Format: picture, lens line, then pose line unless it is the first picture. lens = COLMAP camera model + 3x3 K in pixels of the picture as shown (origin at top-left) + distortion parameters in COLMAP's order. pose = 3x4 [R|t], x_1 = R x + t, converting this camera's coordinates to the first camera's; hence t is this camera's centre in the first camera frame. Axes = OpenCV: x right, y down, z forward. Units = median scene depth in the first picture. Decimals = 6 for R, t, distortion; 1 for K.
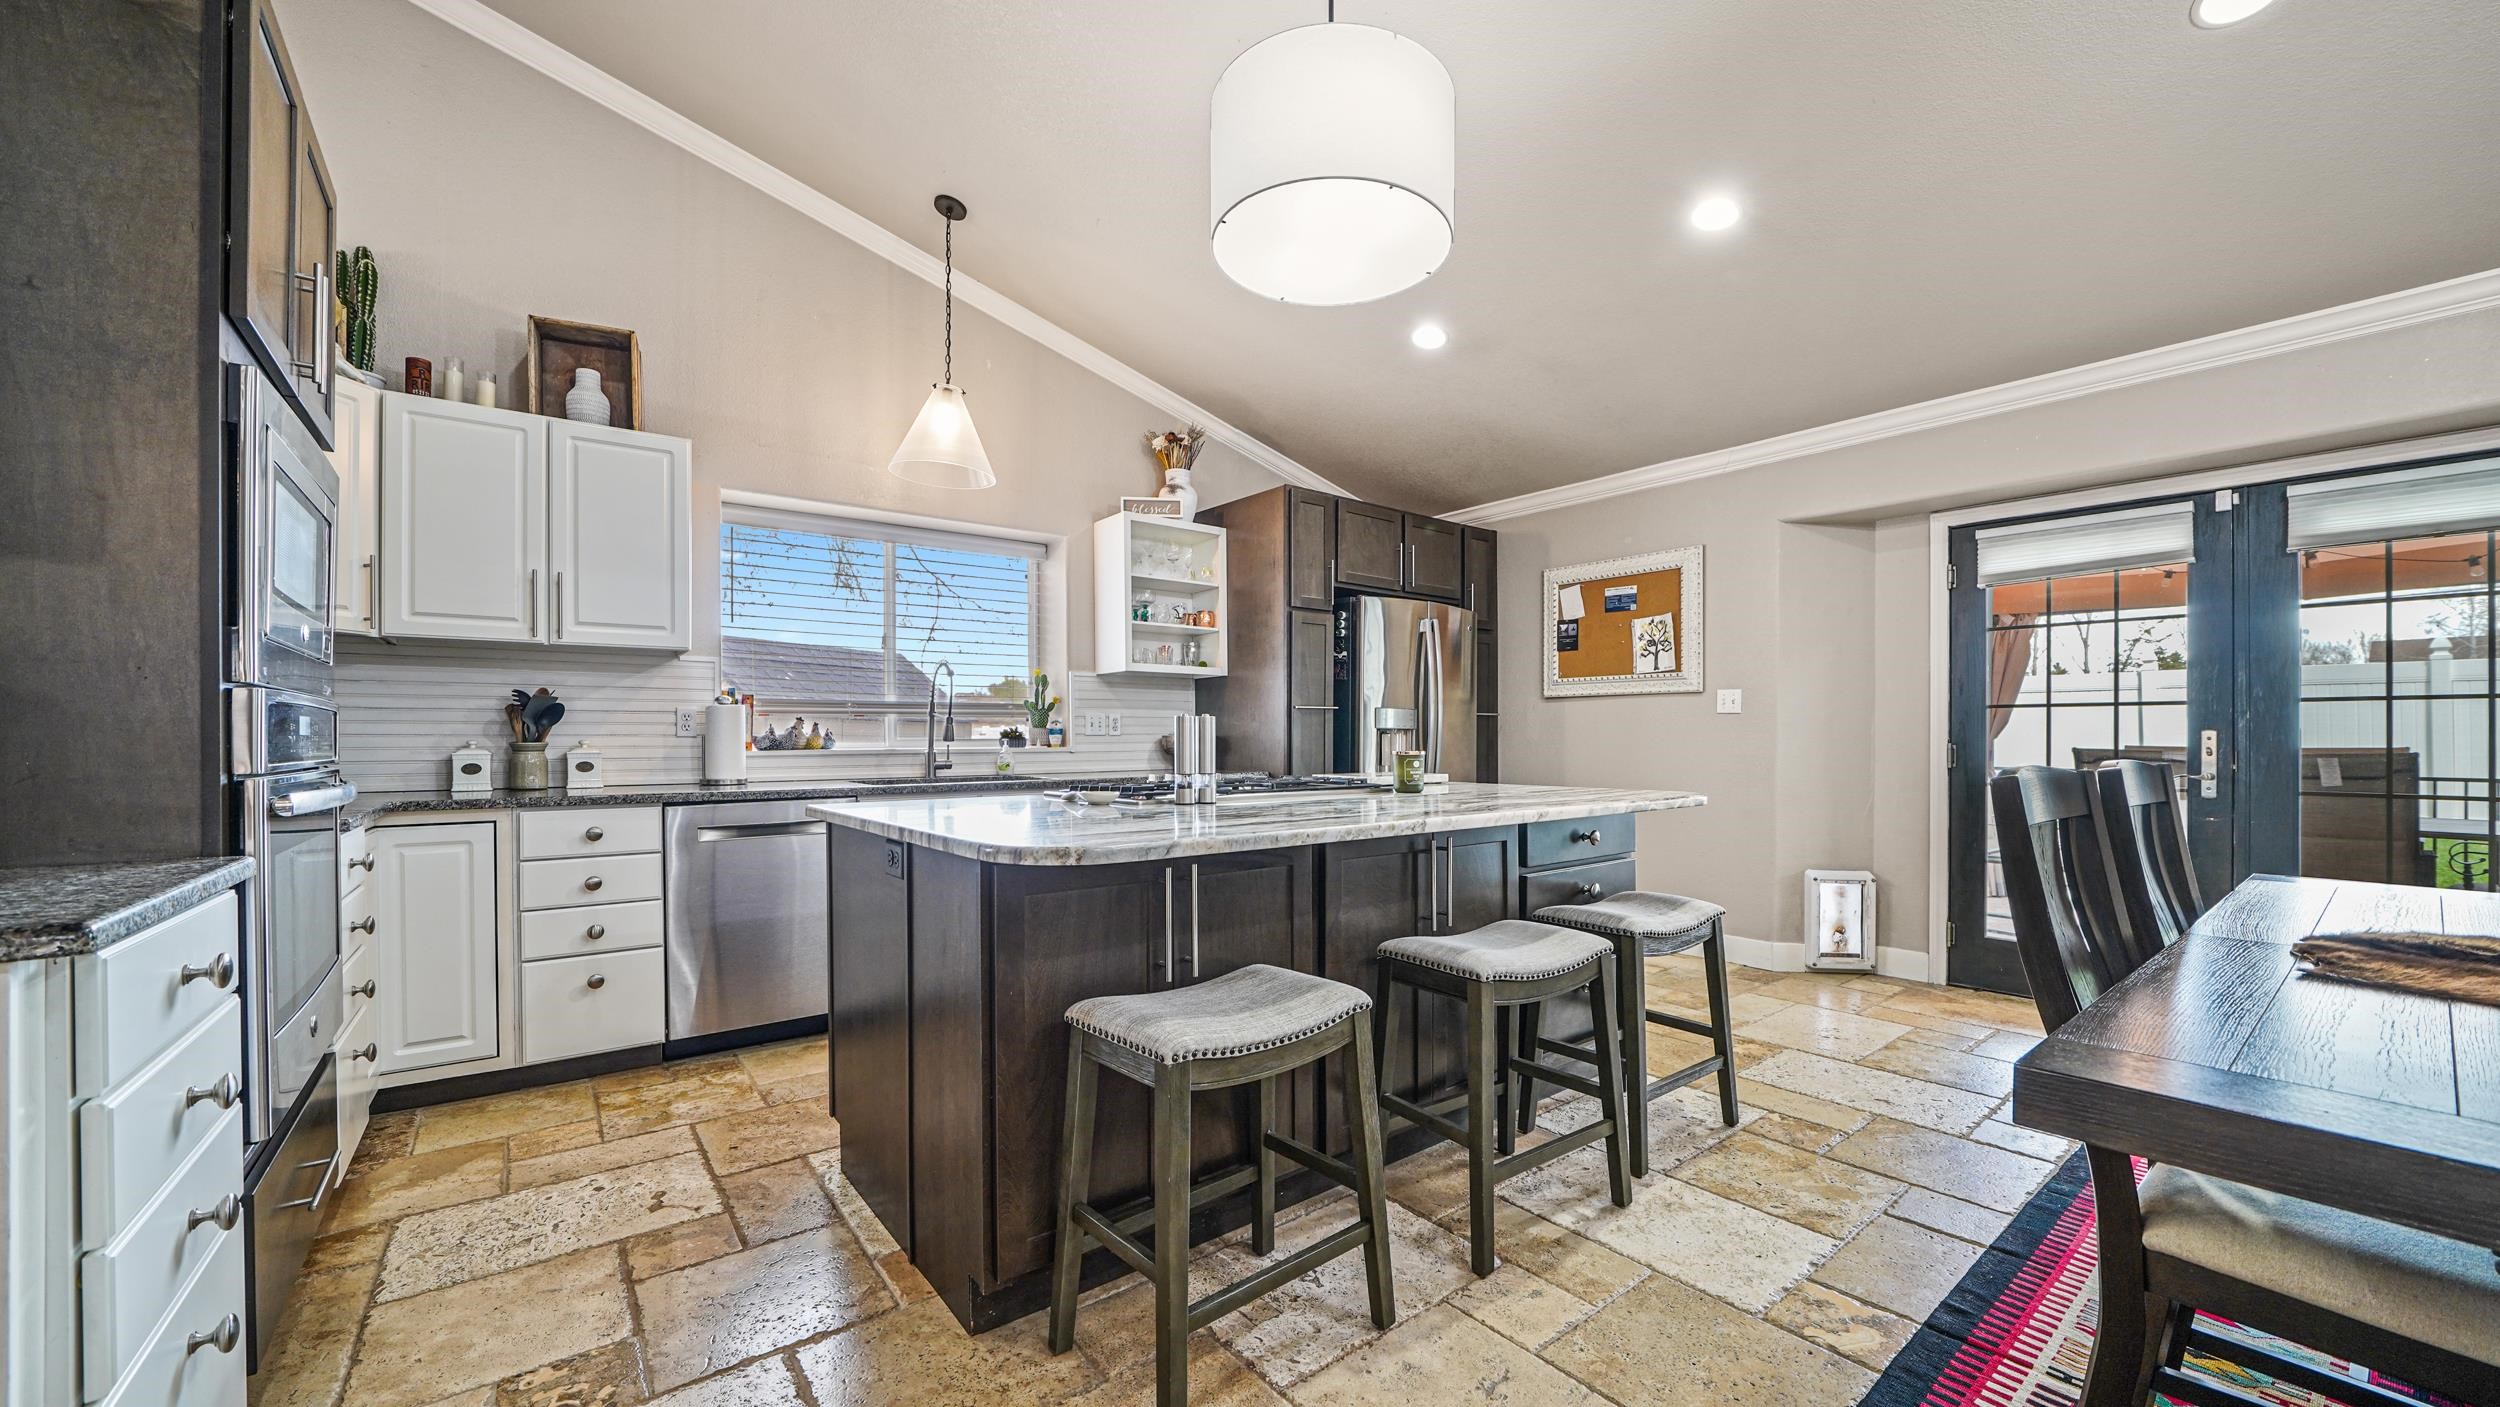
lens RADIAL K [[926.1, 0, 1255.1], [0, 926.1, 739.3], [0, 0, 1]] dist [-0.013548, 0.000053]
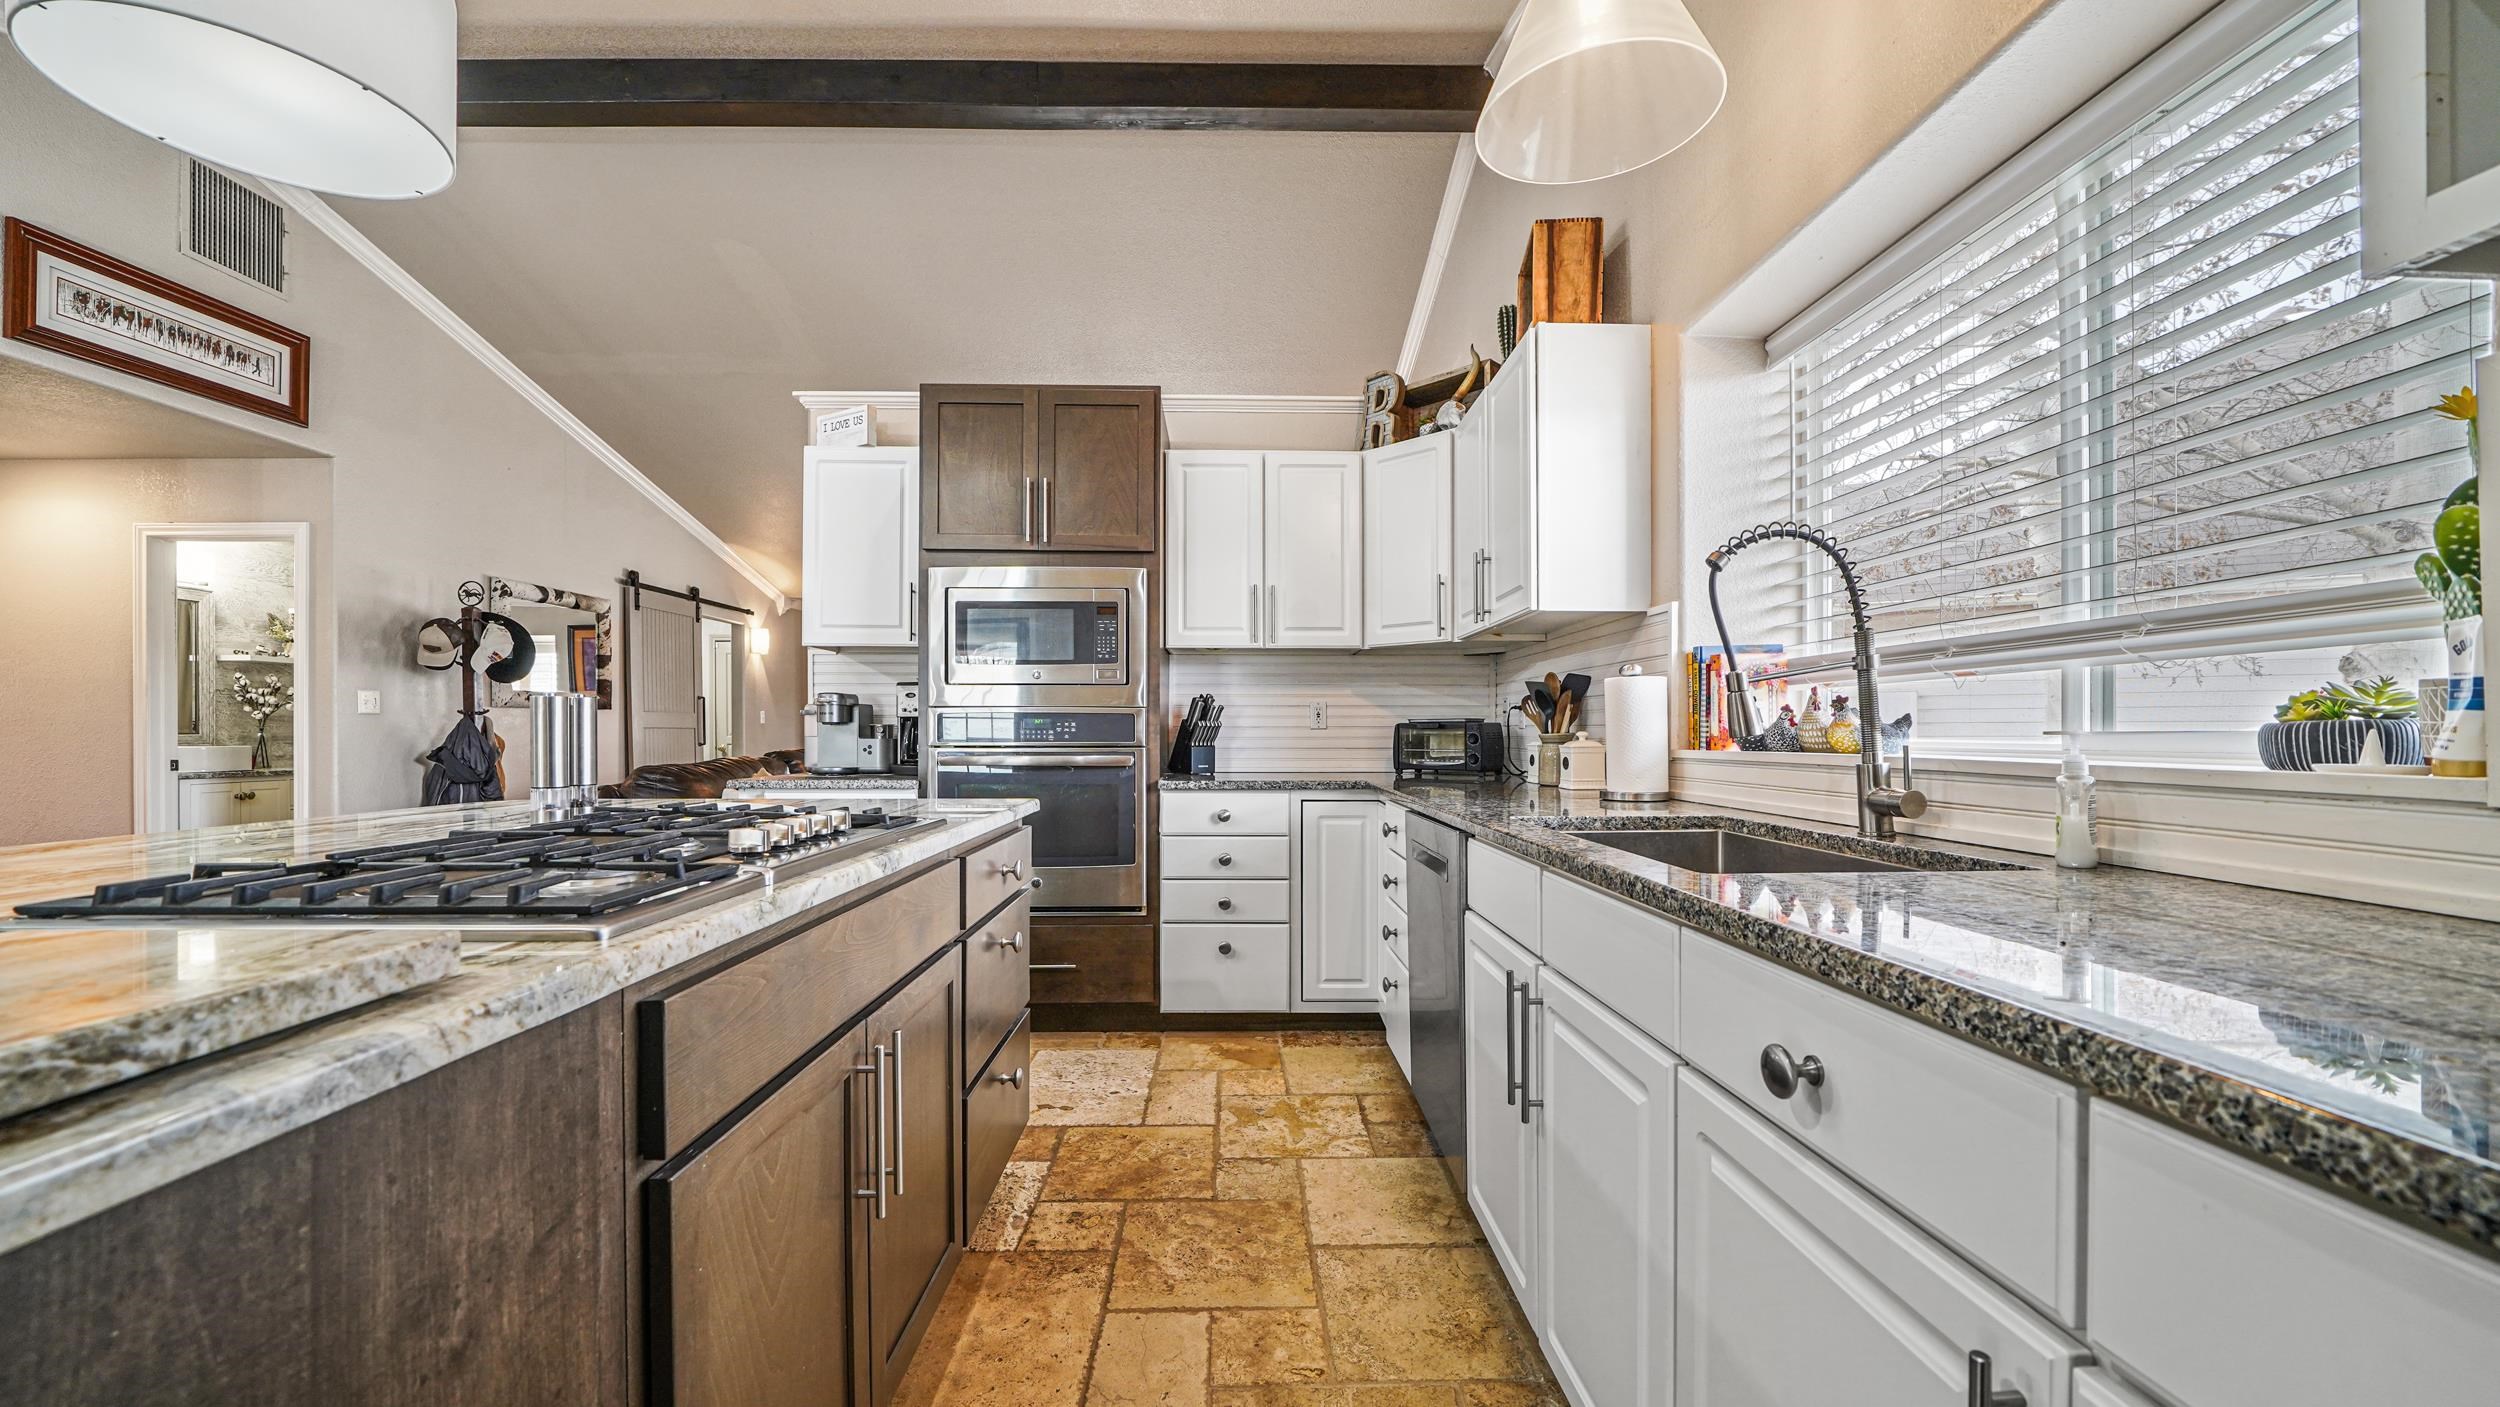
lens RADIAL K [[926.1, 0, 1255.1], [0, 926.1, 739.3], [0, 0, 1]] dist [-0.013548, 0.000053]
pose [[-0.596320, 0.003803, -0.802738, 0.125359], [-0.004217, 0.999960, 0.007870, 0.001675], [0.802736, 0.008078, -0.596280, 1.380939]]
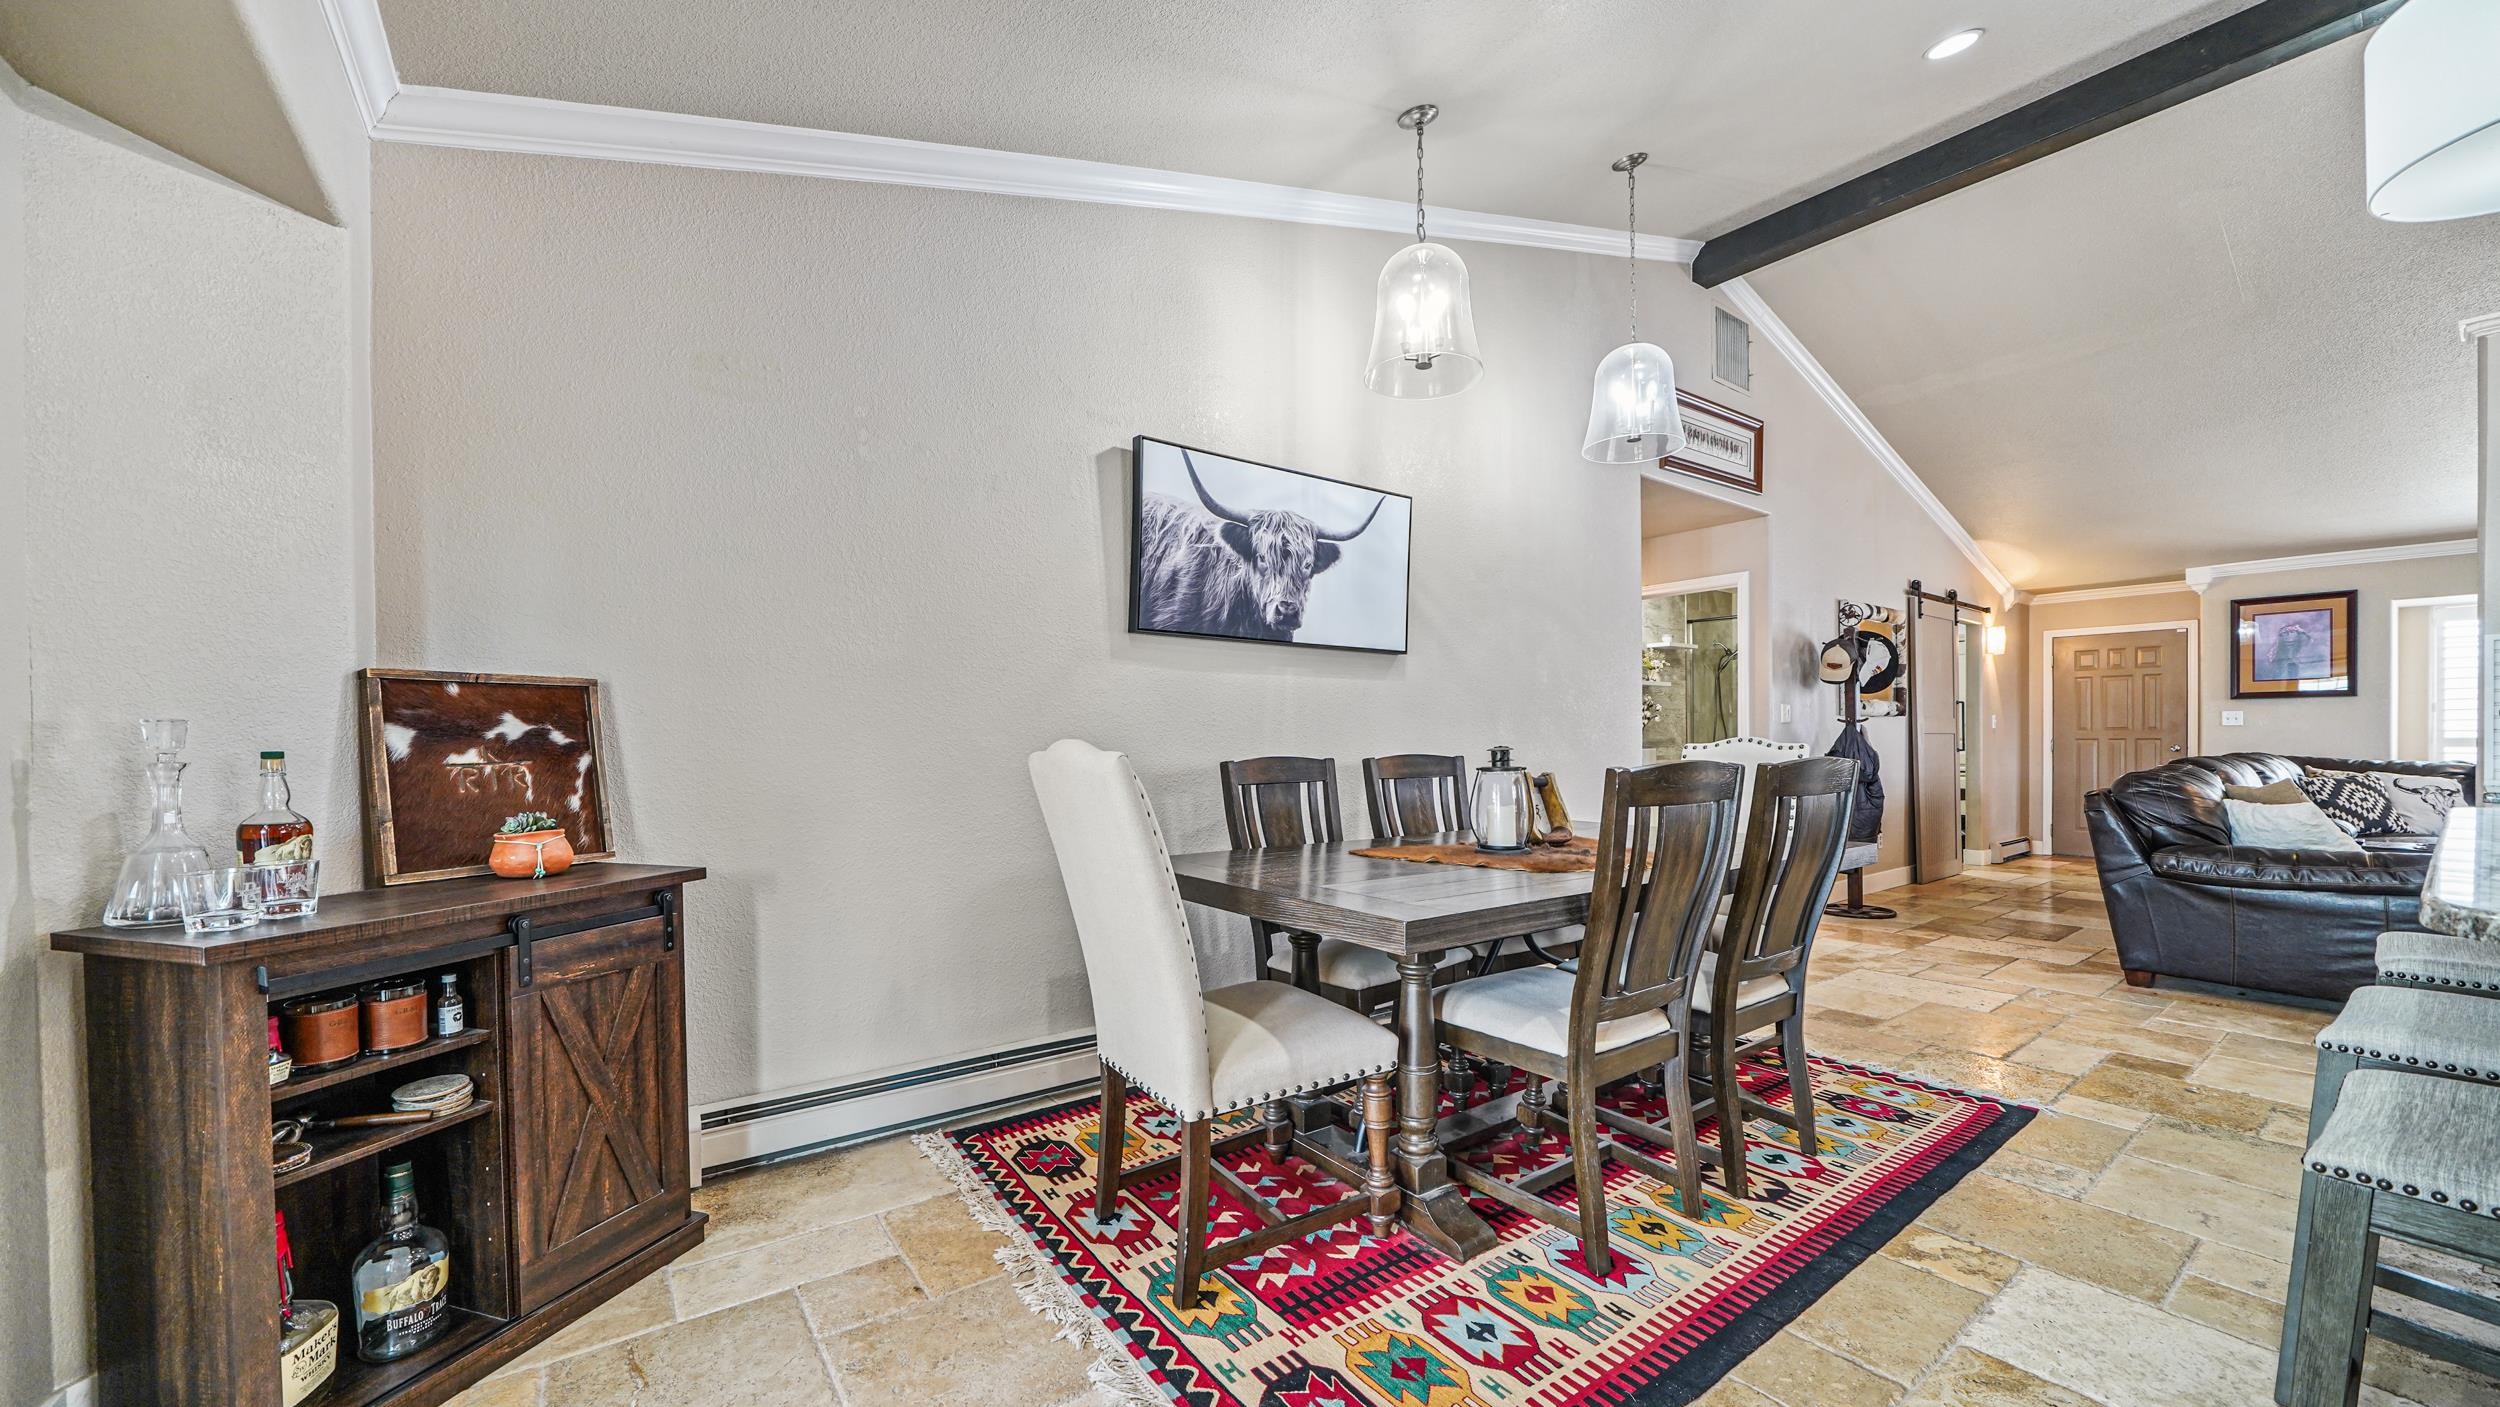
lens RADIAL K [[926.1, 0, 1255.1], [0, 926.1, 739.3], [0, 0, 1]] dist [-0.013548, 0.000053]
pose [[-0.999645, 0.001715, 0.026575, 0.797660], [0.001814, 0.999992, 0.003701, 0.000513], [-0.026569, 0.003748, -0.999640, 1.170118]]
